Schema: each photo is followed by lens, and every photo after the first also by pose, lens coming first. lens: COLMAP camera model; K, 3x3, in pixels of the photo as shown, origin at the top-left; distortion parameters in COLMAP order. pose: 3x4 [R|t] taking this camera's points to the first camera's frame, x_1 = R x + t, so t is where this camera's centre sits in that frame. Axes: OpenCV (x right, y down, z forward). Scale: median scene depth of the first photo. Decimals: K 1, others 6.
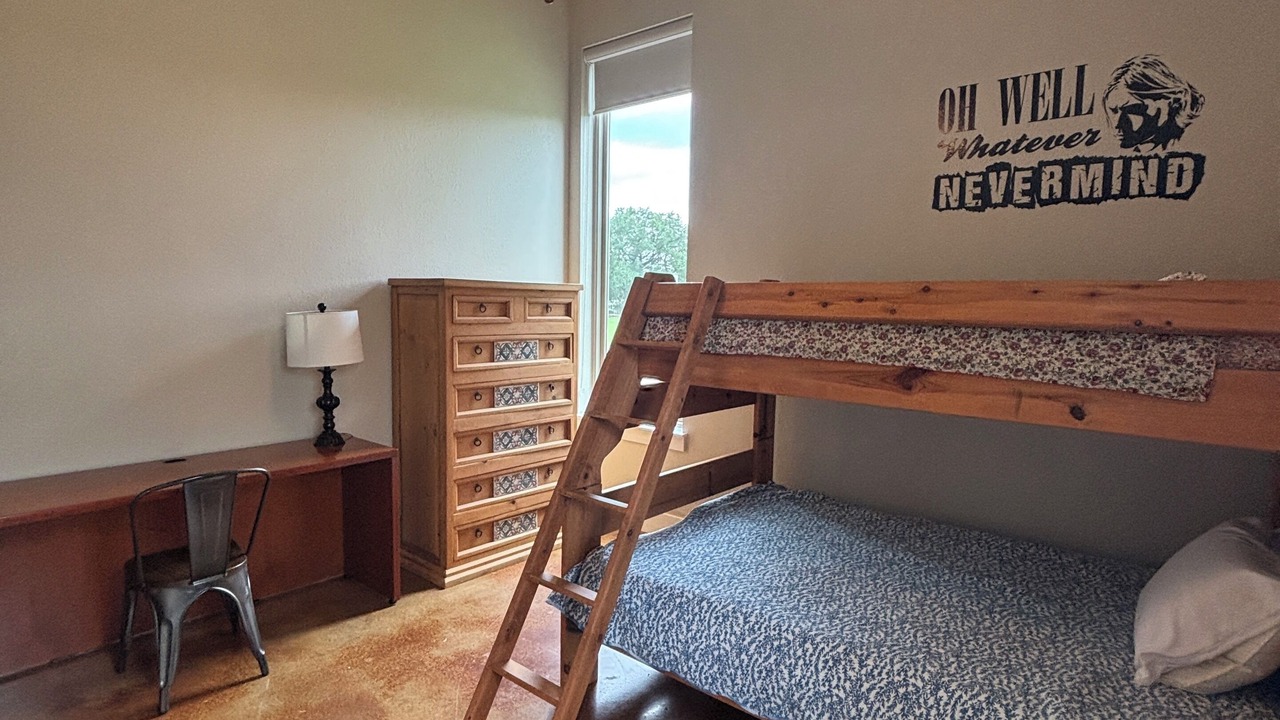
lens RADIAL K [[680.1, 0, 642.9], [0, 680.1, 350.2], [0, 0, 1]] dist [-0.003519, -0.002839]
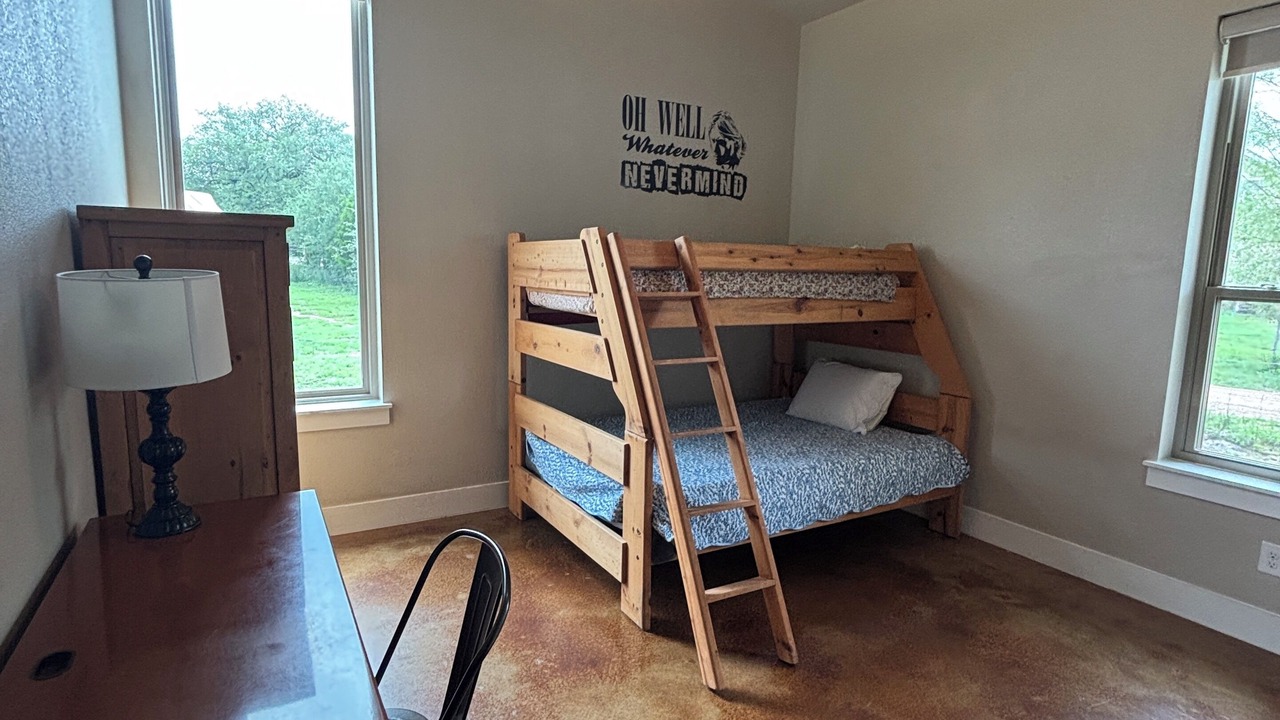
lens RADIAL K [[680.1, 0, 645.4], [0, 680.1, 362.9], [0, 0, 1]] dist [-0.003519, -0.002839]
pose [[0.340107, -0.143822, 0.929324, -0.952229], [0.057175, 0.989570, 0.132221, -0.043350], [-0.938647, 0.008165, 0.344783, 0.566868]]
